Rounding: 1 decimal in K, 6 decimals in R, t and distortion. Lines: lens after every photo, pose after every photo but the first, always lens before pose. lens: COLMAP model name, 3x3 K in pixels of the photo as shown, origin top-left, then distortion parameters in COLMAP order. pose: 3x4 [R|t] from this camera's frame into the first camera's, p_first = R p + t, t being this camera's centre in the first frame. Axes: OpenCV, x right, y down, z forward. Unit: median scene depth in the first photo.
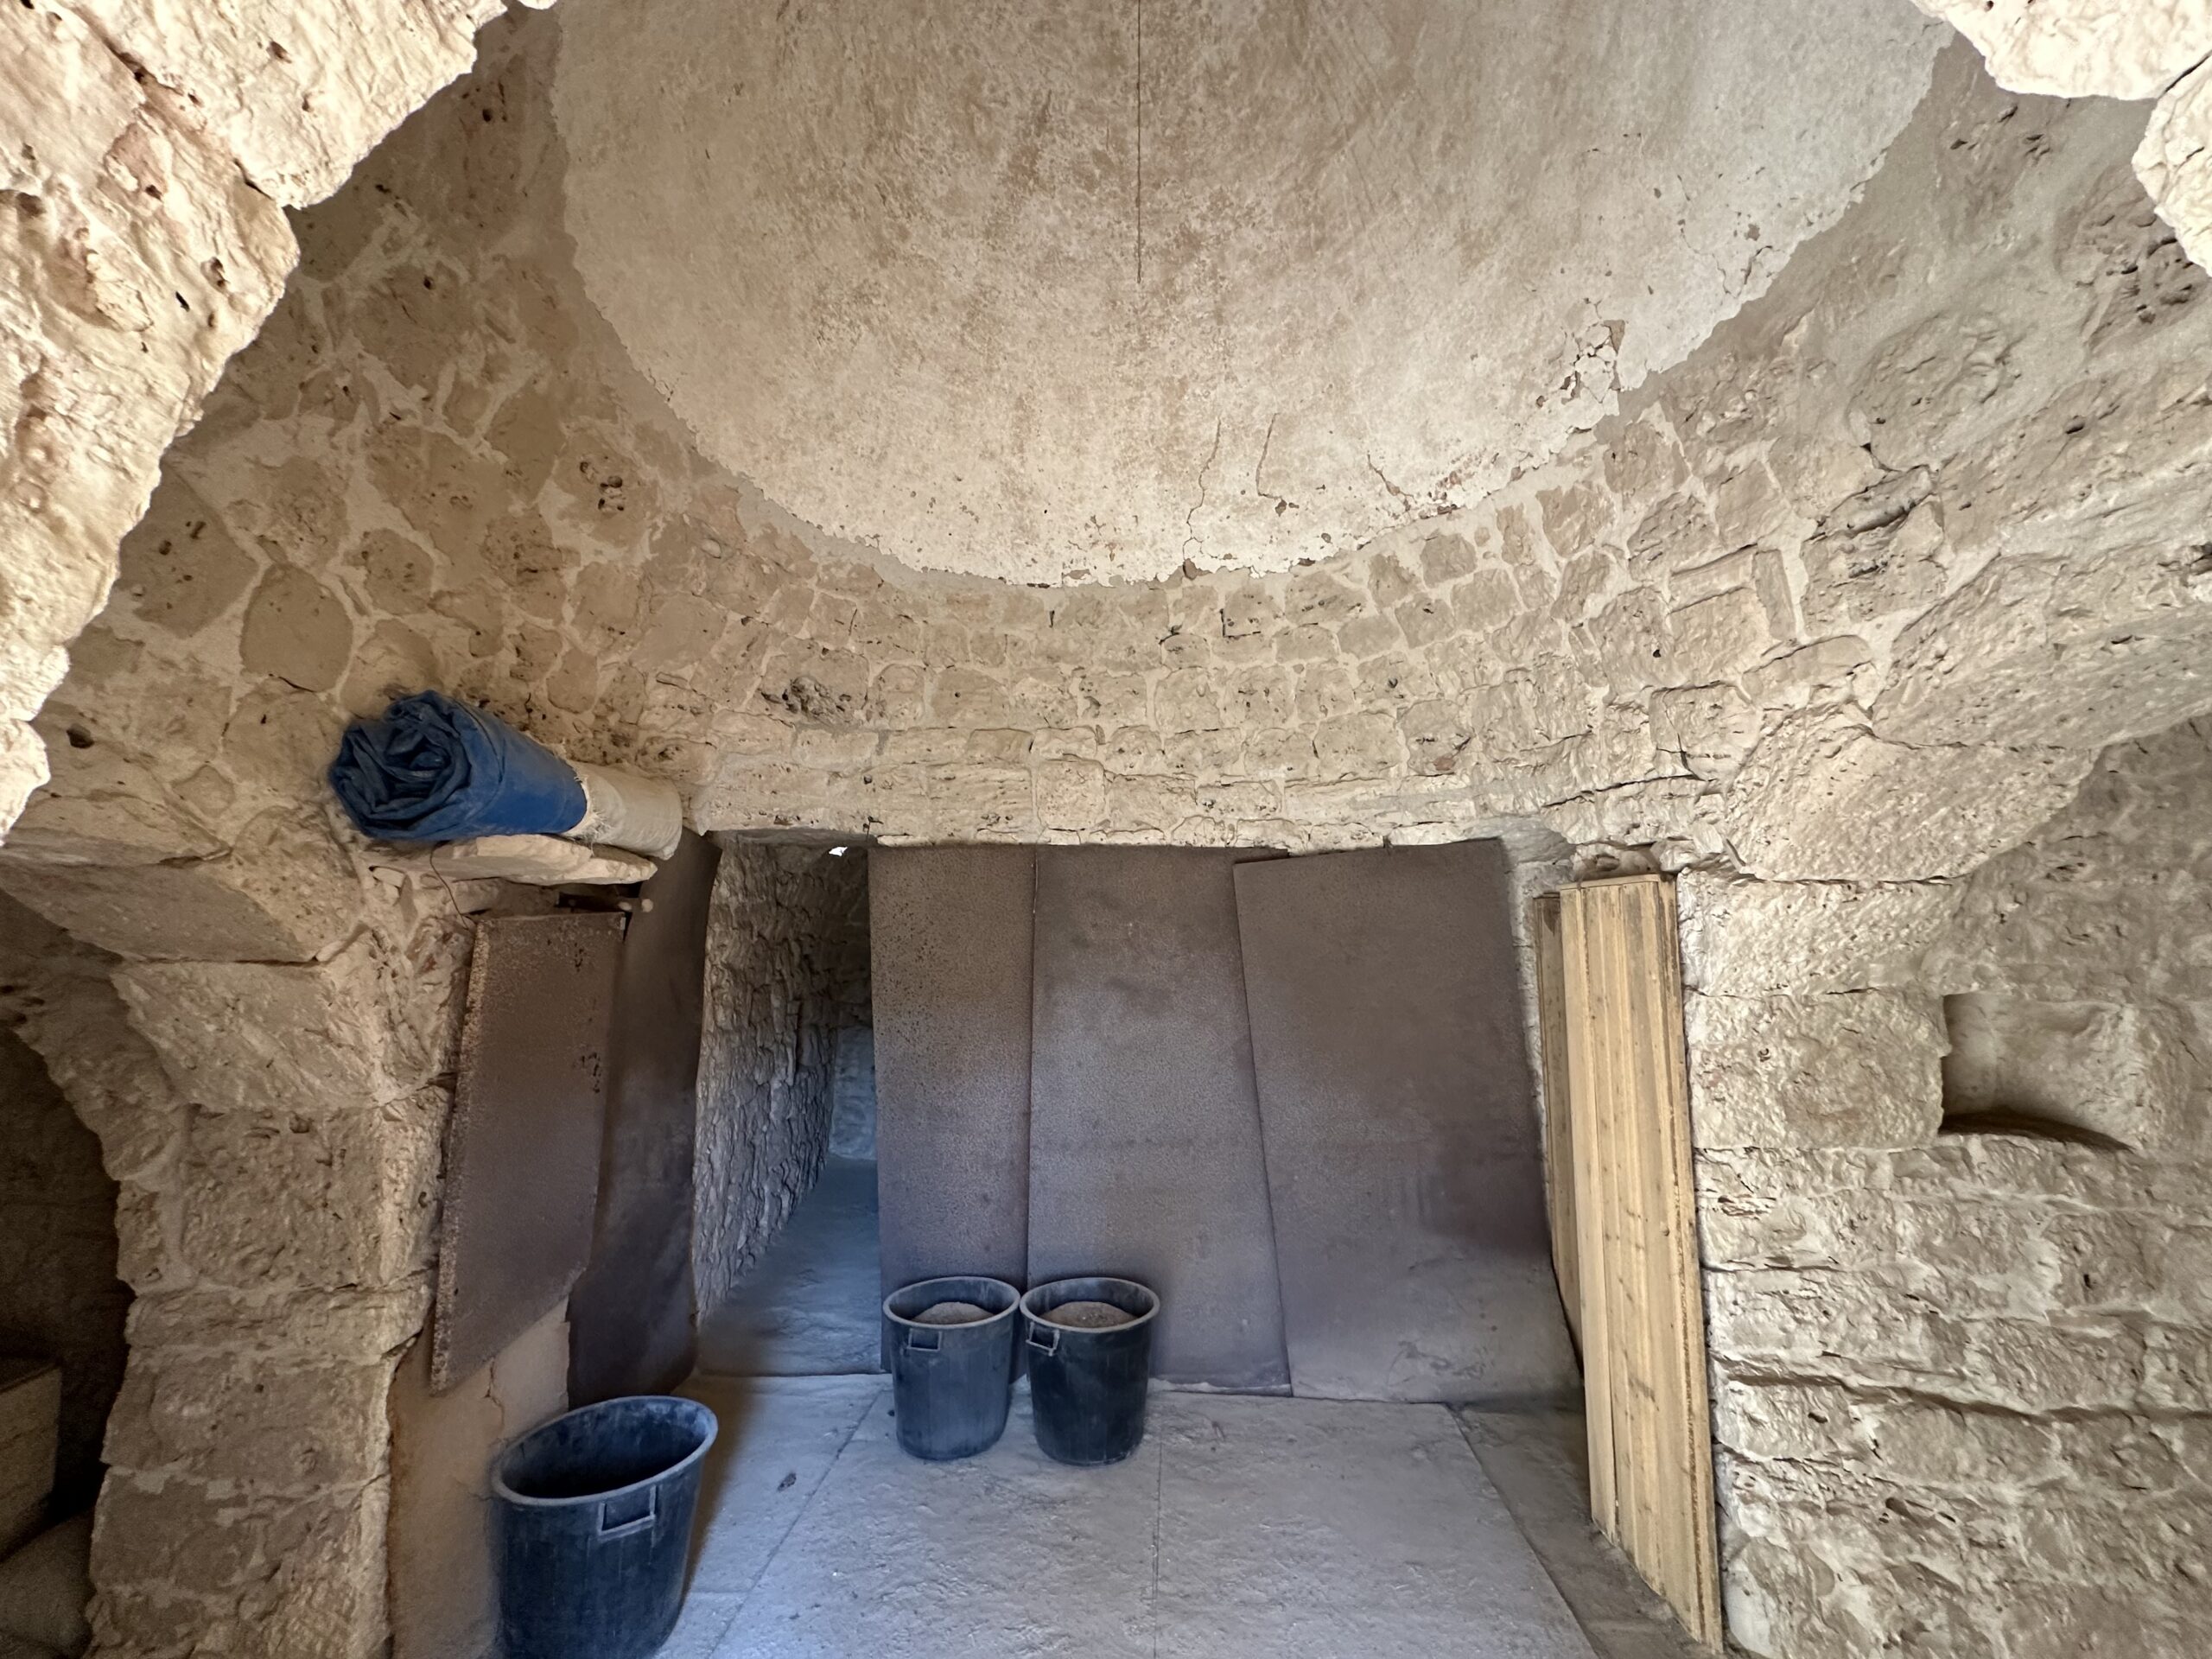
lens RADIAL K [[878.4, 0, 1106.4], [0, 878.4, 829.2], [0, 0, 1]] dist [-0.001668, 0.000475]
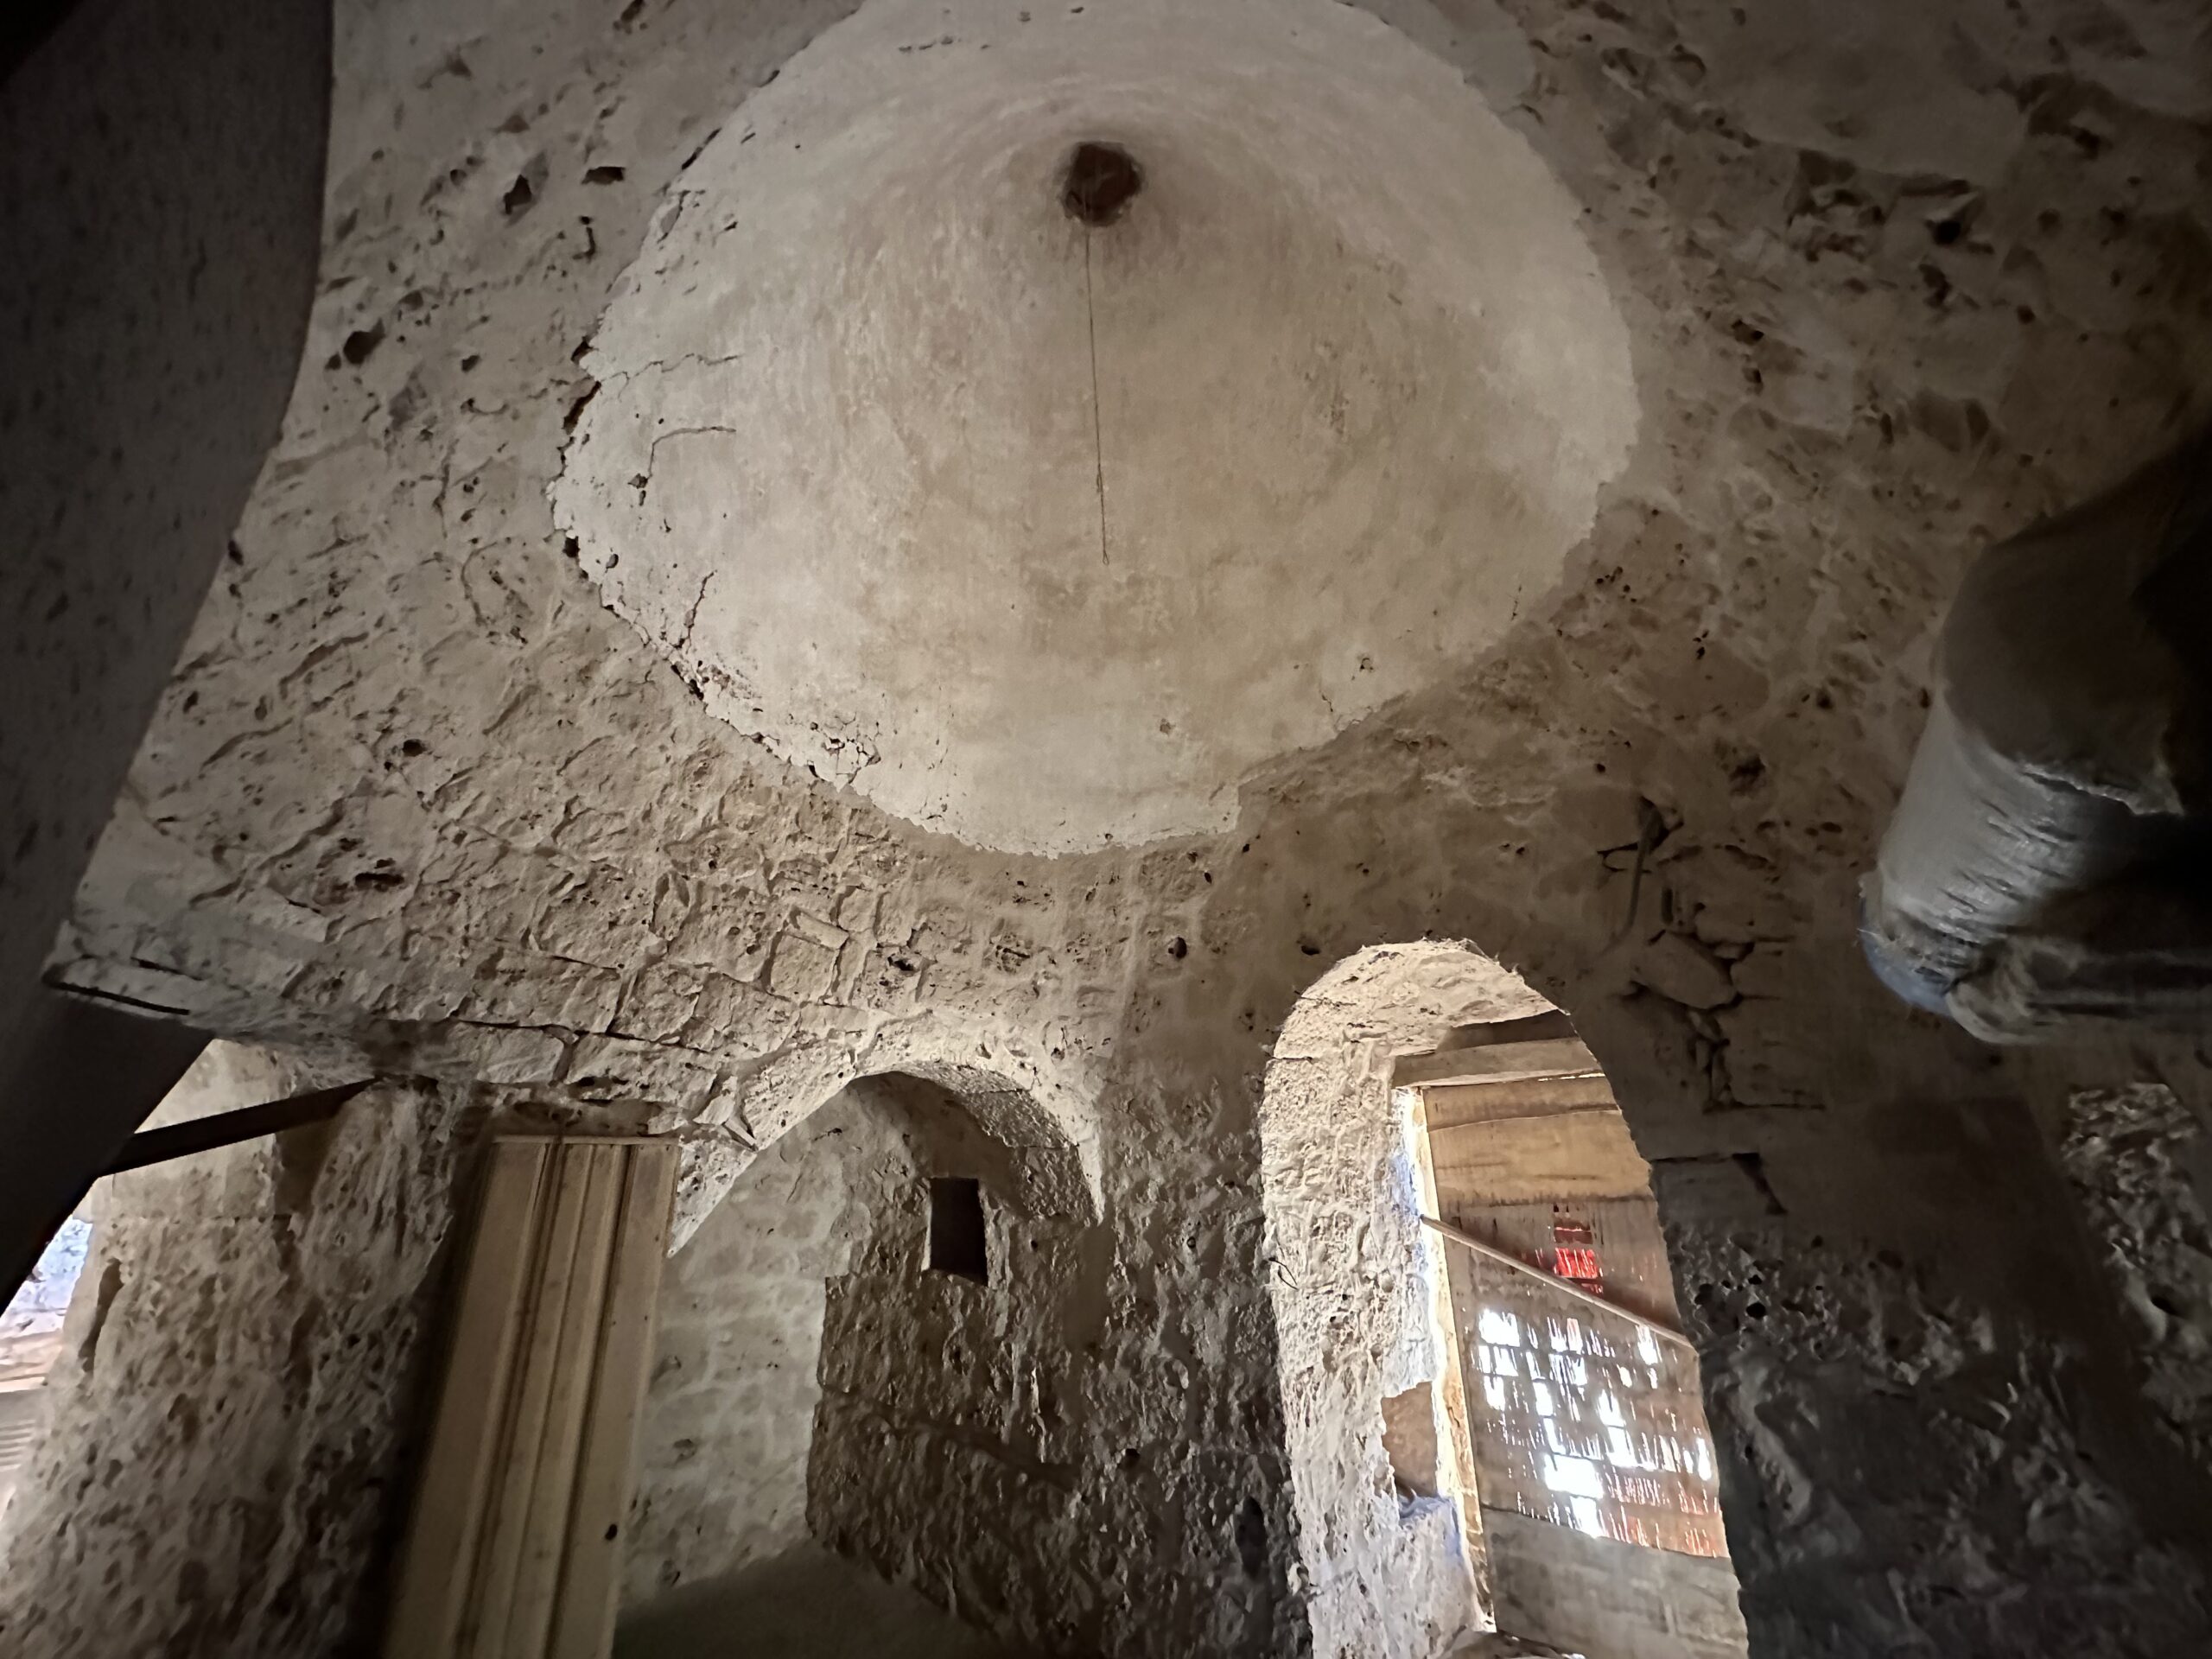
lens RADIAL K [[878.4, 0, 1107.5], [0, 878.4, 828.0], [0, 0, 1]] dist [-0.001668, 0.000475]
pose [[-0.770665, 0.251377, 0.585563, -0.405500], [-0.053044, 0.890410, -0.452057, 0.137088], [-0.635029, -0.379446, -0.672874, 1.225475]]
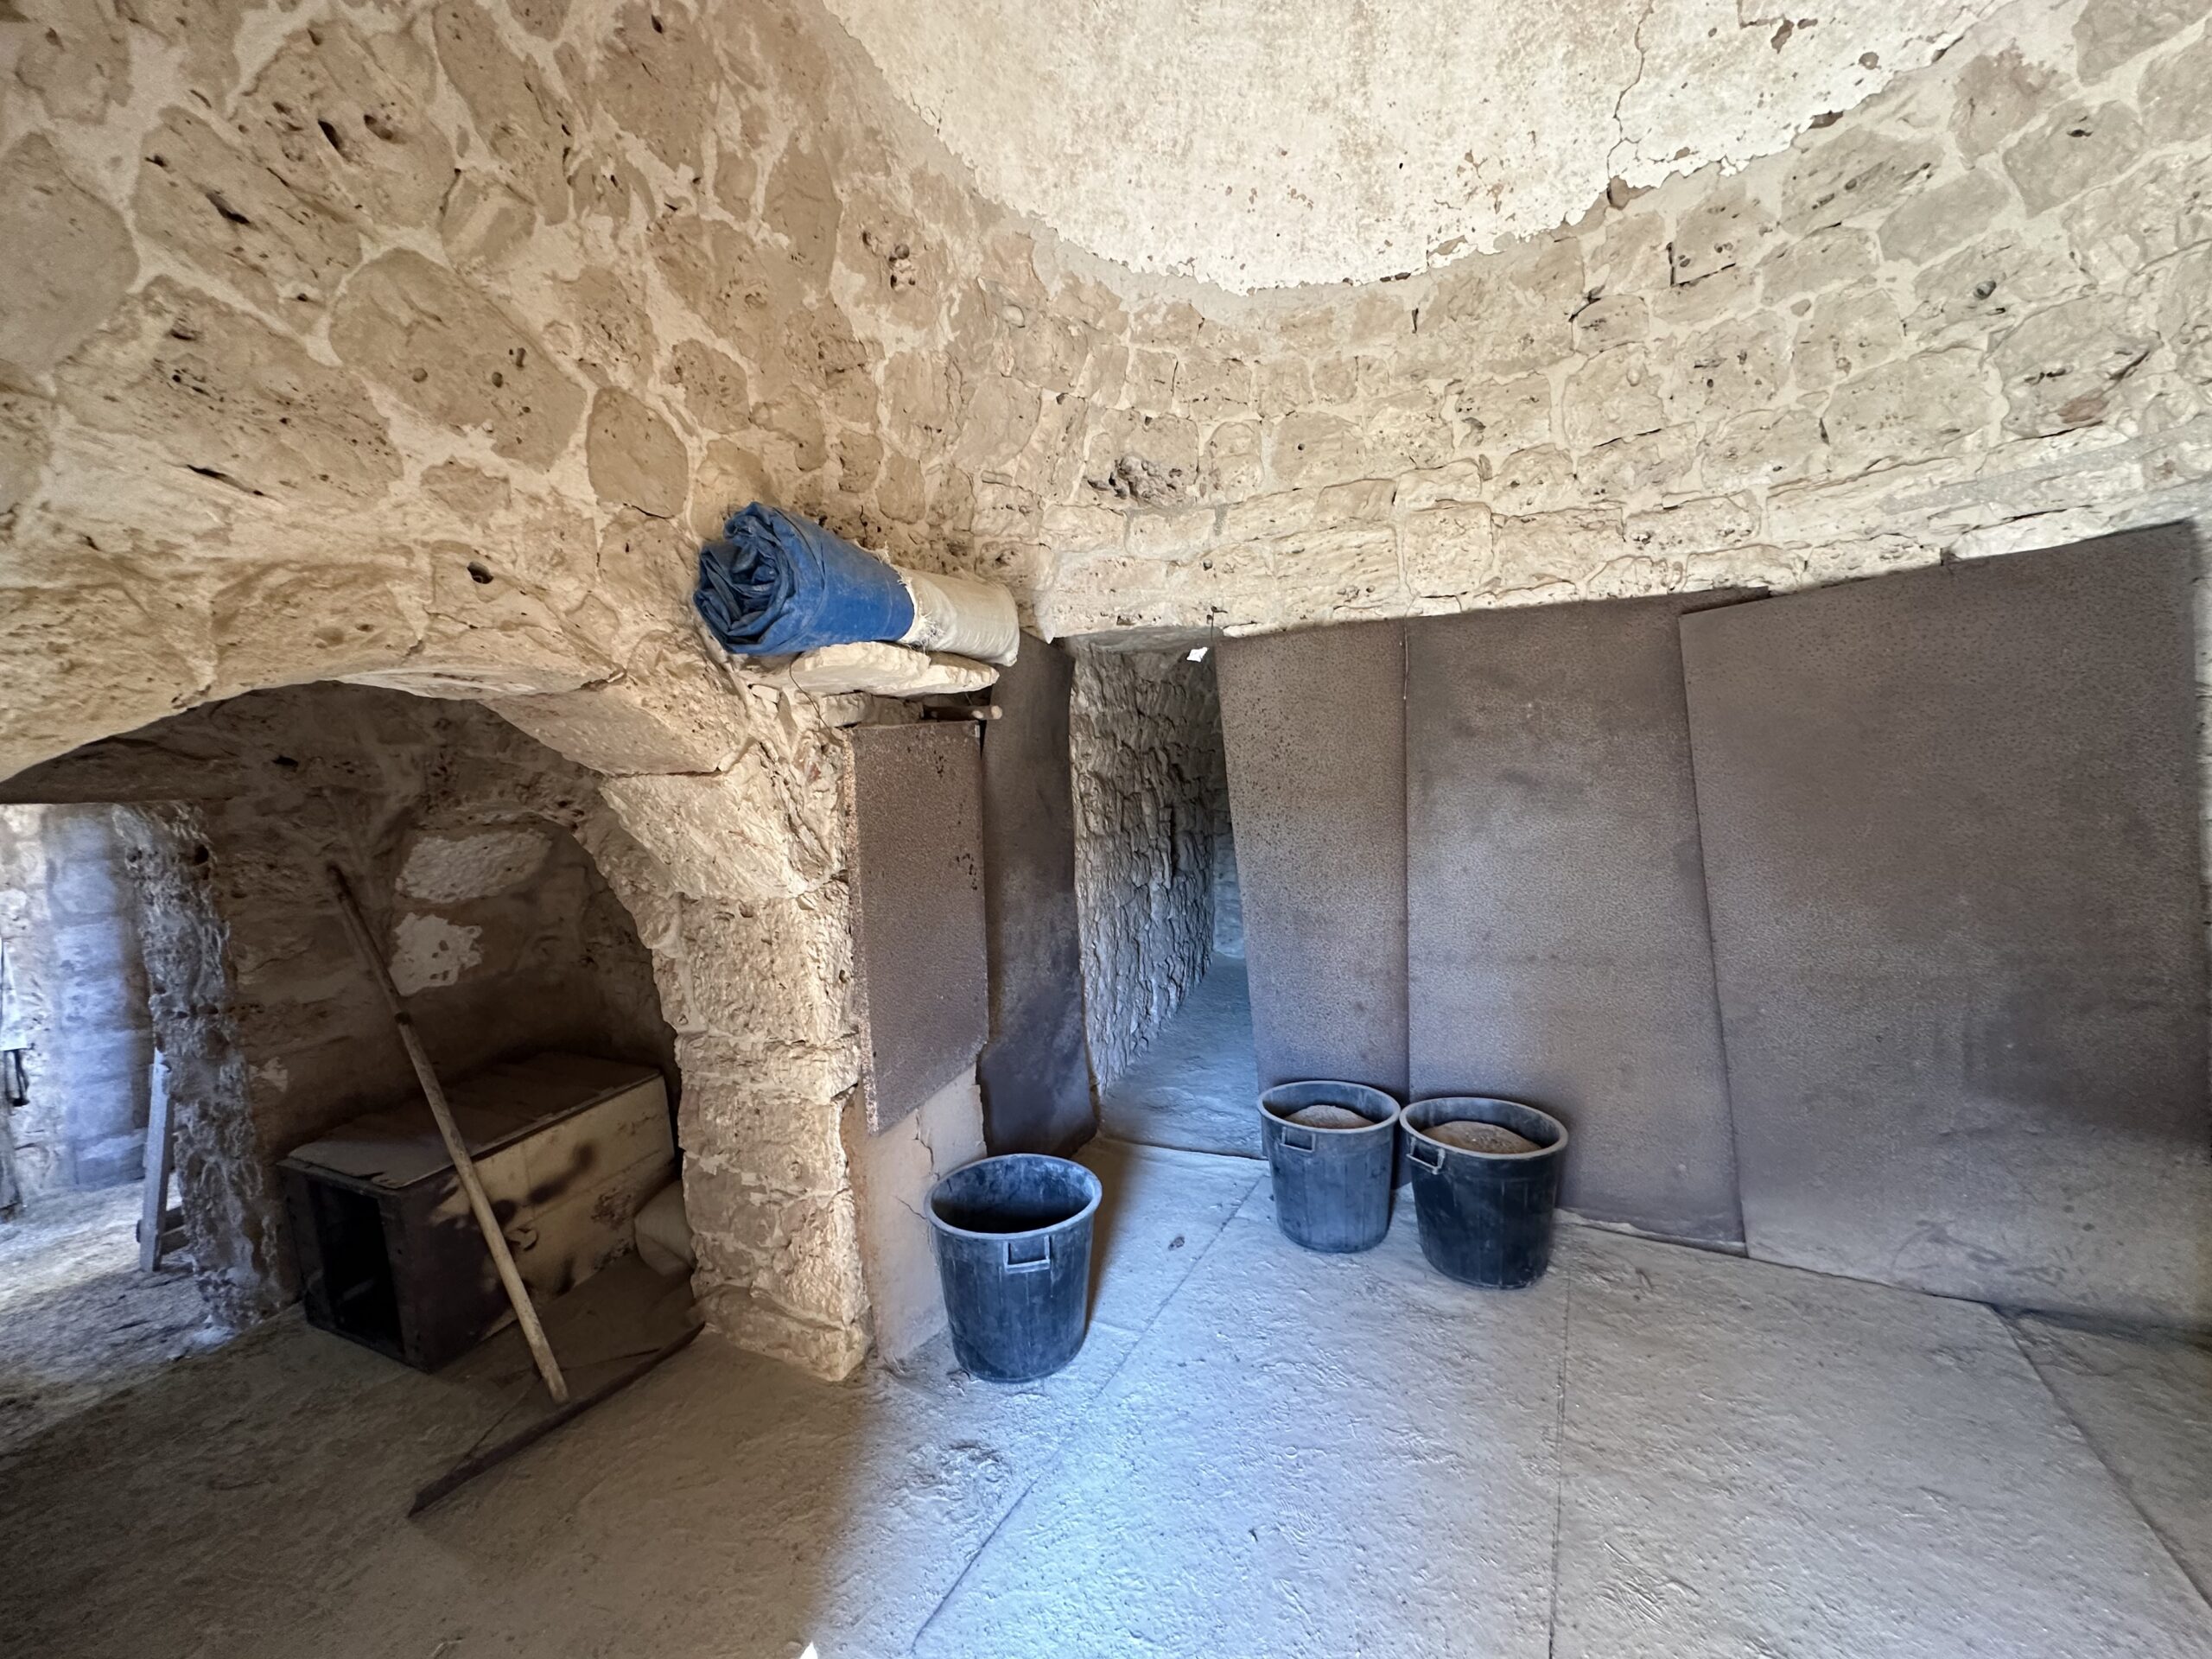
lens RADIAL K [[878.4, 0, 1107.1], [0, 878.4, 829.3], [0, 0, 1]] dist [-0.001668, 0.000475]
pose [[0.909761, -0.010324, -0.415005, 0.009923], [0.097413, 0.977087, 0.189239, 0.036061], [0.403542, -0.212589, 0.889921, 0.113062]]
